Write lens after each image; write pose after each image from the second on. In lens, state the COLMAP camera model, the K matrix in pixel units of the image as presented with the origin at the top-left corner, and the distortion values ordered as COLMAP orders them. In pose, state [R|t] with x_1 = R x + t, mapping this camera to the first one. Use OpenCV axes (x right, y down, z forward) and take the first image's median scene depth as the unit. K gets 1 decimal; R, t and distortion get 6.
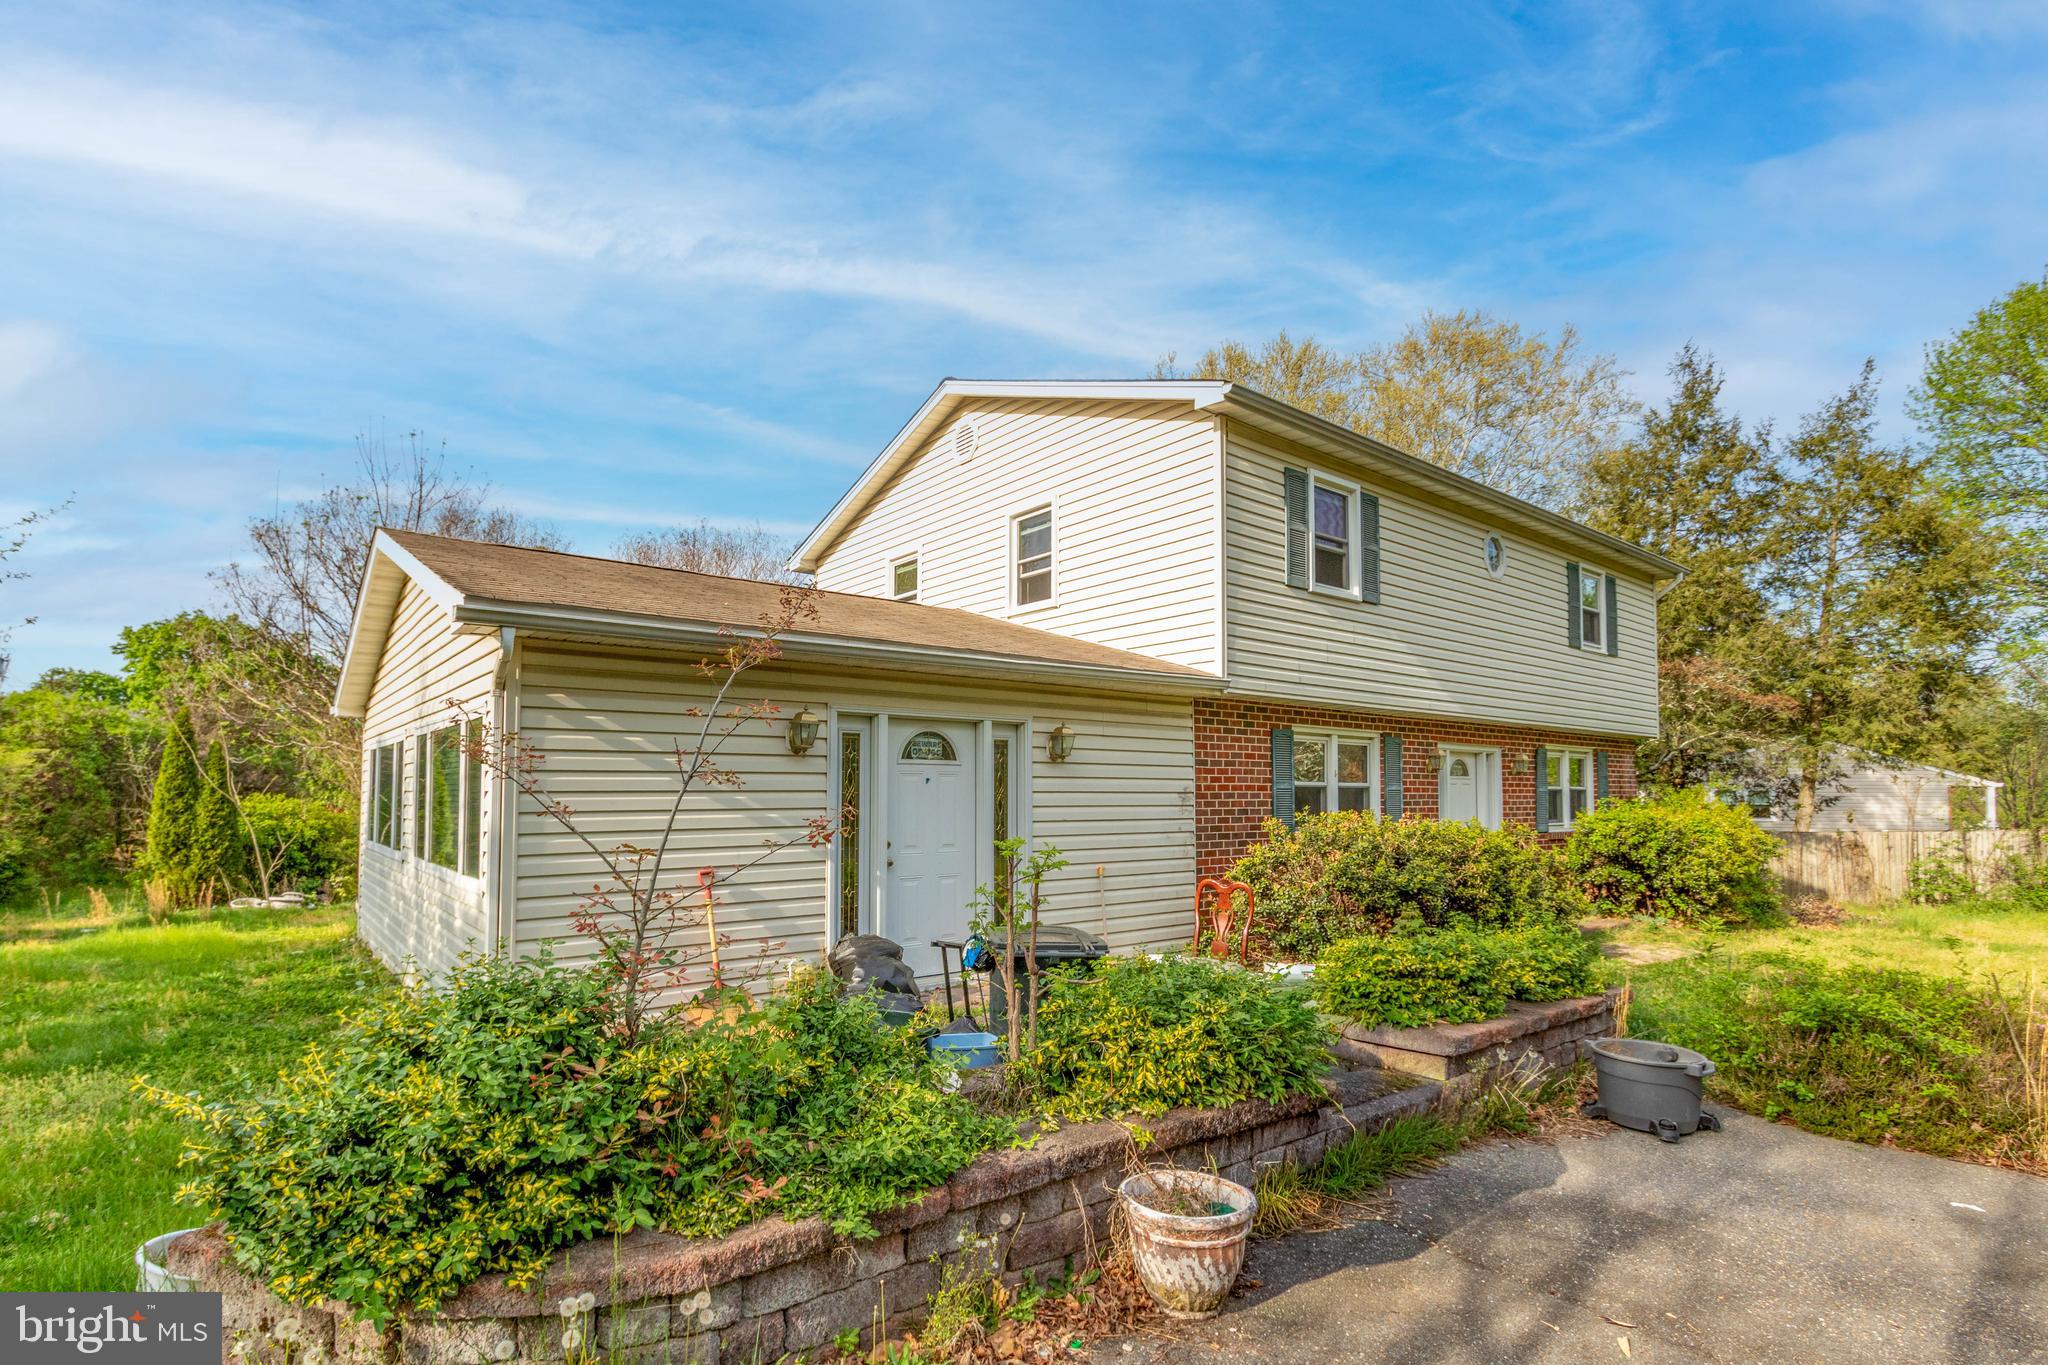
lens RADIAL K [[969.5, 0, 1023.9], [0, 969.5, 670.5], [0, 0, 1]] dist [0.001793, 0.000234]
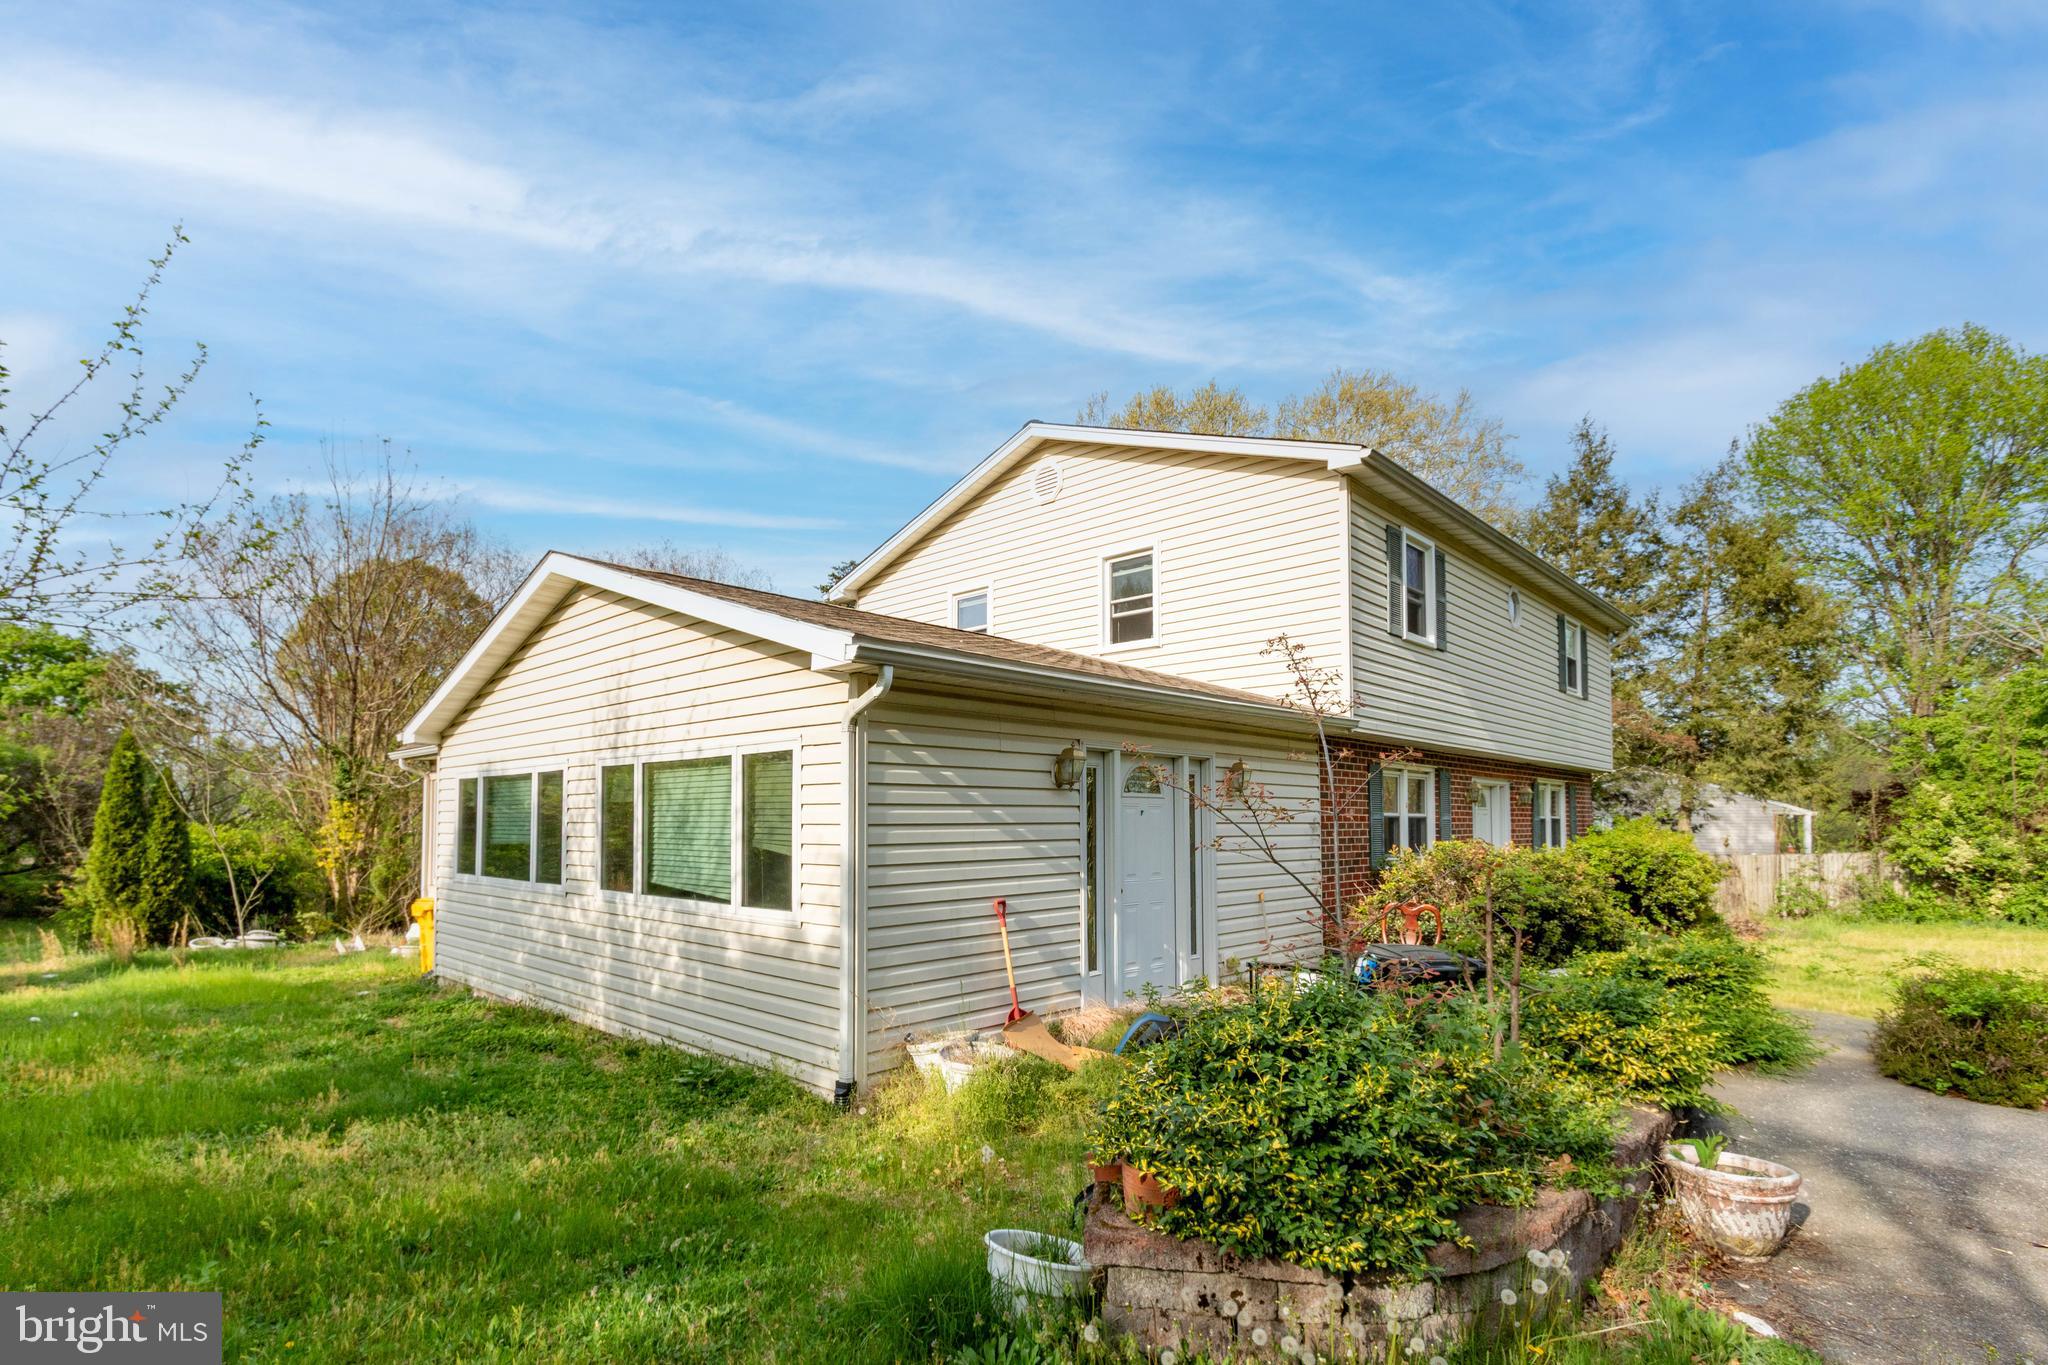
lens RADIAL K [[969.5, 0, 1016.5], [0, 969.5, 693.9], [0, 0, 1]] dist [0.001793, 0.000234]
pose [[0.990132, 0.017356, 0.139060, -0.230747], [-0.016845, 0.999846, -0.004848, -0.005416], [-0.139123, 0.002458, 0.990272, -0.018901]]
